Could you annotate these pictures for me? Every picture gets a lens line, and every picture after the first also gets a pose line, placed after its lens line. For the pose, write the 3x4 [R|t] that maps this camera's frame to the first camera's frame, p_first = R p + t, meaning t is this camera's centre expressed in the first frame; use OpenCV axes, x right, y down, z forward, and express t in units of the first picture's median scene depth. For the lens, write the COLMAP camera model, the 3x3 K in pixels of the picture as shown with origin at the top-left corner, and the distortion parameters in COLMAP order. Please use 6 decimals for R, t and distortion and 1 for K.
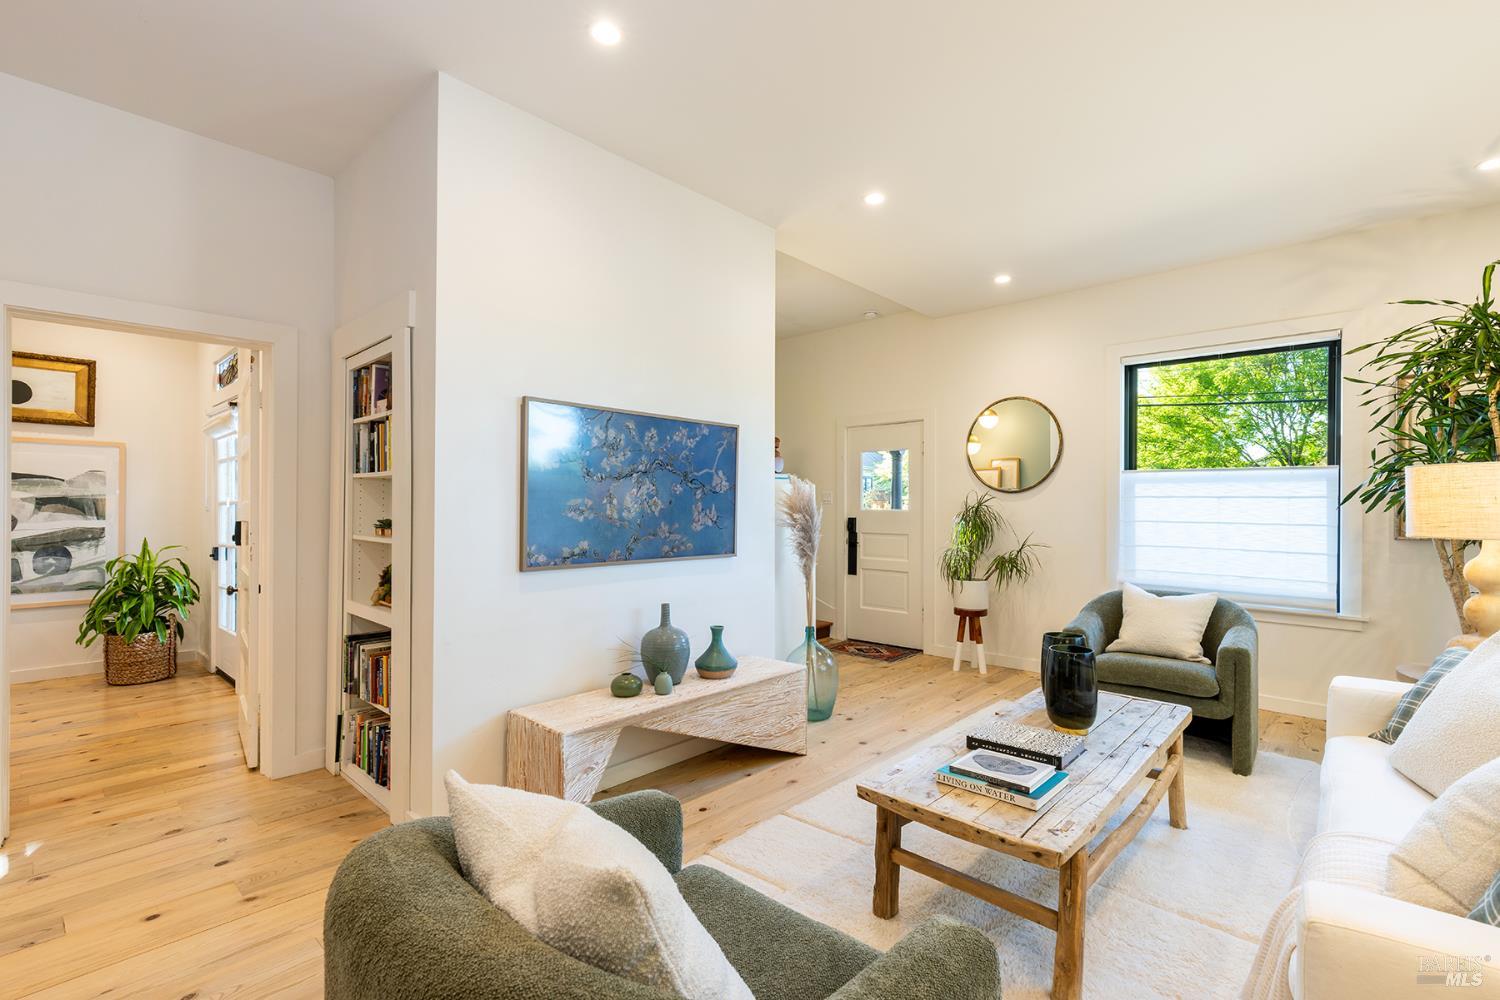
lens RADIAL K [[672.6, 0, 755.4], [0, 672.6, 504.0], [0, 0, 1]] dist [0.013591, 0.000406]
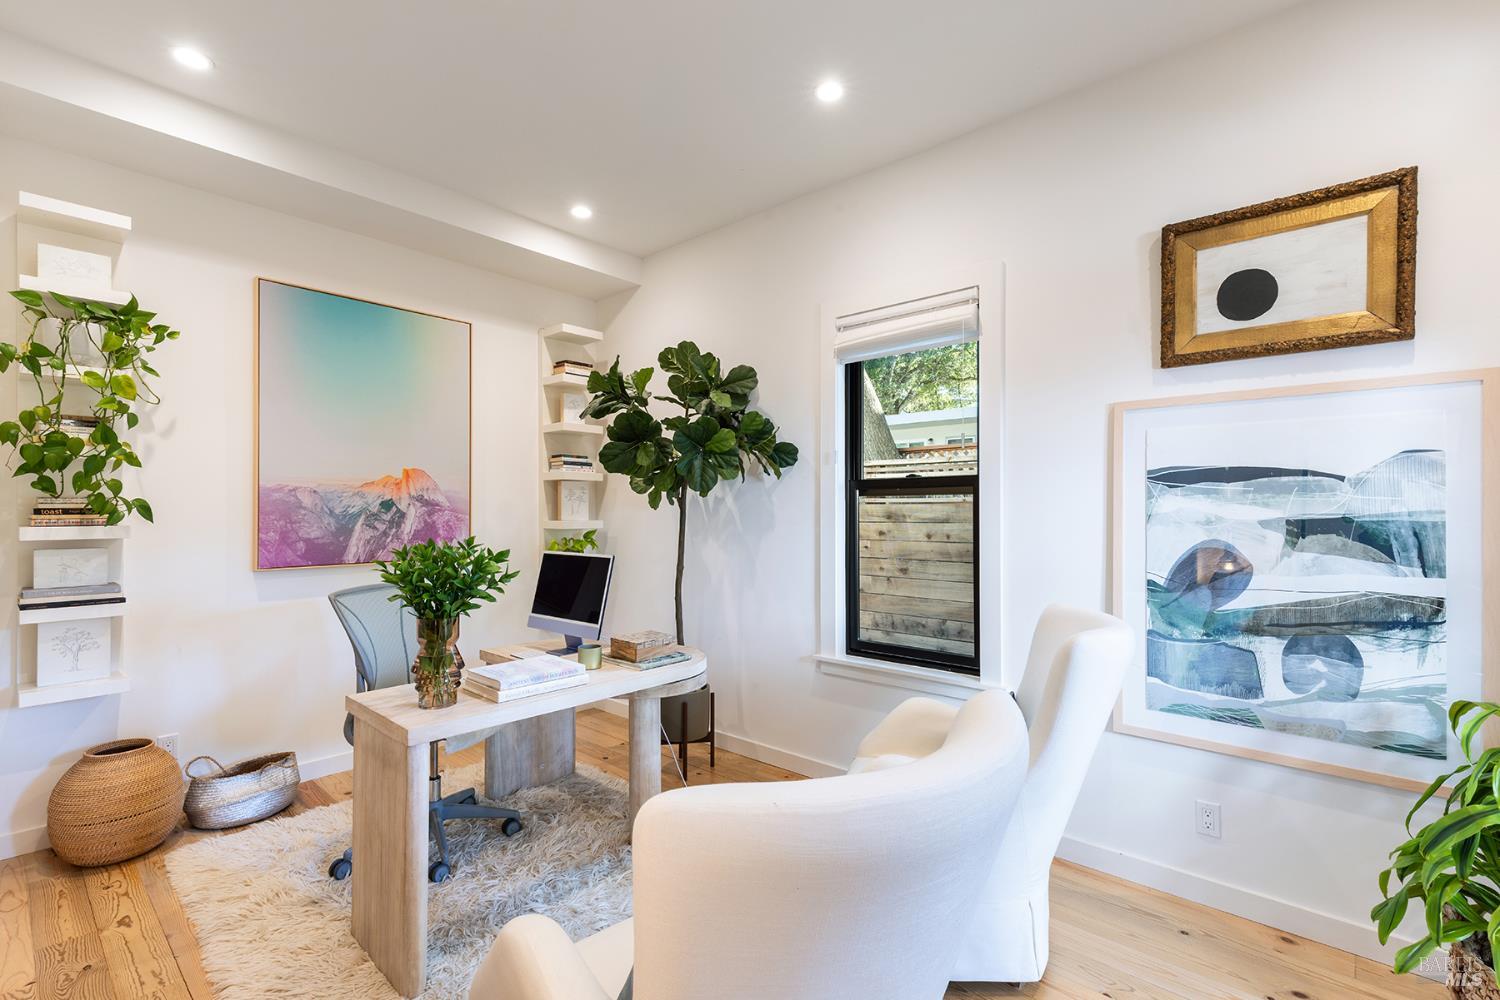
lens RADIAL K [[672.6, 0, 759.9], [0, 672.6, 504.7], [0, 0, 1]] dist [0.013591, 0.000406]
pose [[0.014260, -0.010251, -0.999846, -0.598158], [0.003220, 0.999943, -0.010206, -0.015097], [0.999893, -0.003074, 0.014293, 0.632564]]
